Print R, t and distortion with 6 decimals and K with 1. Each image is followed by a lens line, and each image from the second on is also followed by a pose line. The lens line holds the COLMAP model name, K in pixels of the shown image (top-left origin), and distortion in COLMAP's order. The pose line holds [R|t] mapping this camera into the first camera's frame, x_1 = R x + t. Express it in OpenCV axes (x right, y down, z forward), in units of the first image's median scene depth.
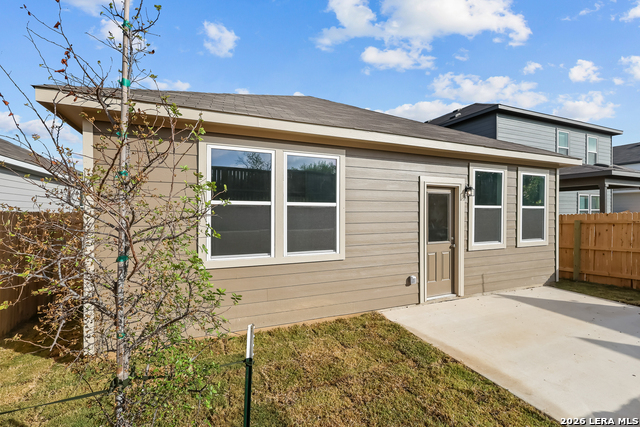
lens RADIAL K [[296.3, 0, 321.1], [0, 296.3, 213.8], [0, 0, 1]] dist [-0.005097, 0.001458]
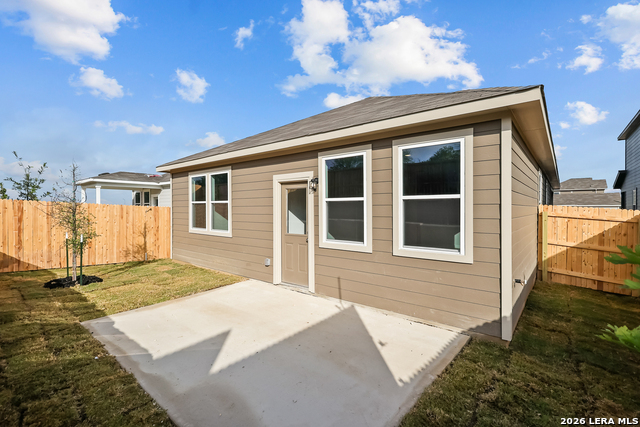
lens RADIAL K [[296.3, 0, 321.9], [0, 296.3, 211.5], [0, 0, 1]] dist [-0.005097, 0.001458]
pose [[0.449674, 0.011099, -0.893124, 1.217809], [0.001511, 0.999912, 0.013187, 0.000293], [0.893191, -0.007279, 0.449618, 0.530398]]
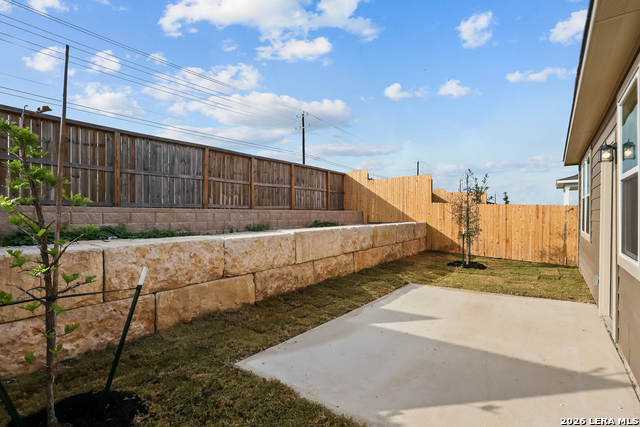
lens RADIAL K [[296.3, 0, 320.6], [0, 296.3, 215.3], [0, 0, 1]] dist [-0.005097, 0.001458]
pose [[-0.883878, 0.003835, -0.467701, 1.102471], [0.005846, 0.999979, -0.002848, 0.035103], [0.467681, -0.005251, -0.883882, 1.097173]]
